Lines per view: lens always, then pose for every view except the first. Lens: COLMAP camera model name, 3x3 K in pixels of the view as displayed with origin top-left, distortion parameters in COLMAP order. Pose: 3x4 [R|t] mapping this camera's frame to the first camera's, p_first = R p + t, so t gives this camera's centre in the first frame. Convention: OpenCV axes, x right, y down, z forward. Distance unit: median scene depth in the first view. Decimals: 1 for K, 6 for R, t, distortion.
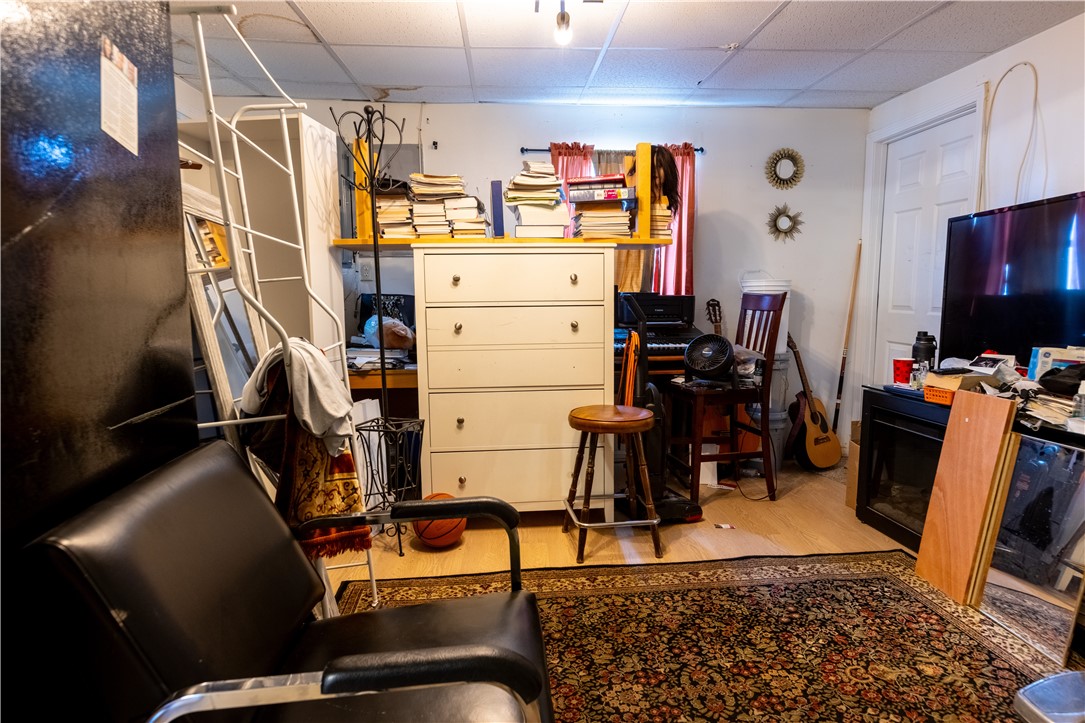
lens RADIAL K [[626.0, 0, 540.5], [0, 626.0, 365.2], [0, 0, 1]] dist [0.002046, 0.000582]
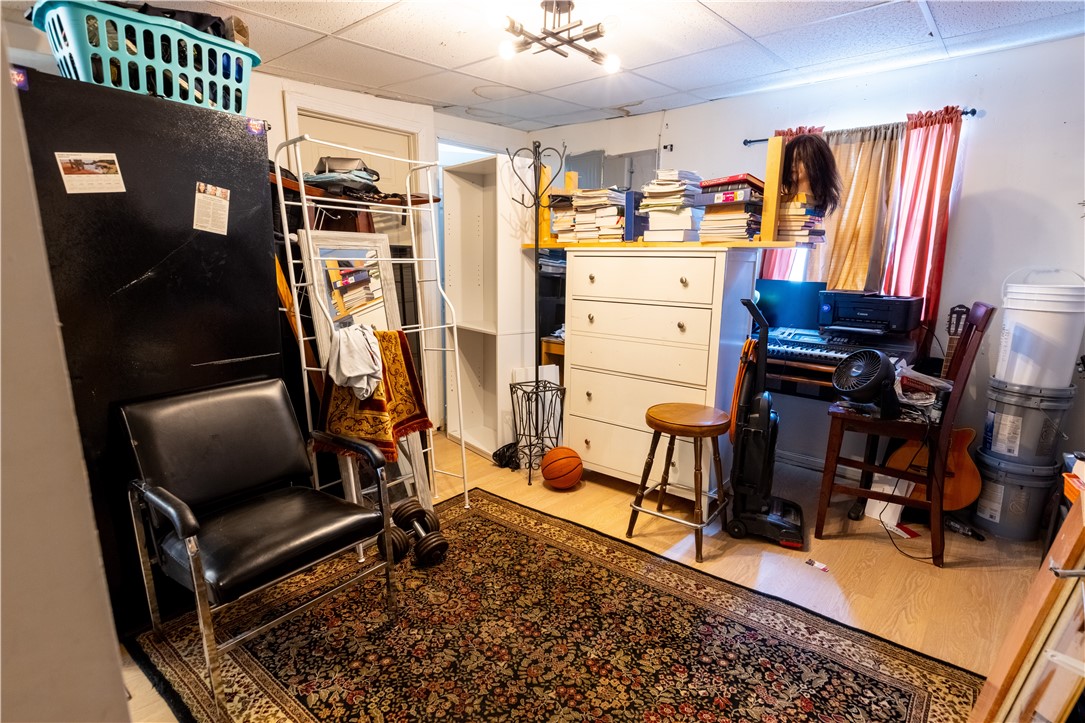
lens RADIAL K [[555.7, 0, 538.3], [0, 555.7, 364.7], [0, 0, 1]] dist [0.001971, 0.000125]
pose [[0.703958, 0.152893, -0.693590, 0.548603], [-0.093929, 0.988018, 0.122463, -0.091617], [0.704004, -0.021060, 0.709884, 0.164910]]
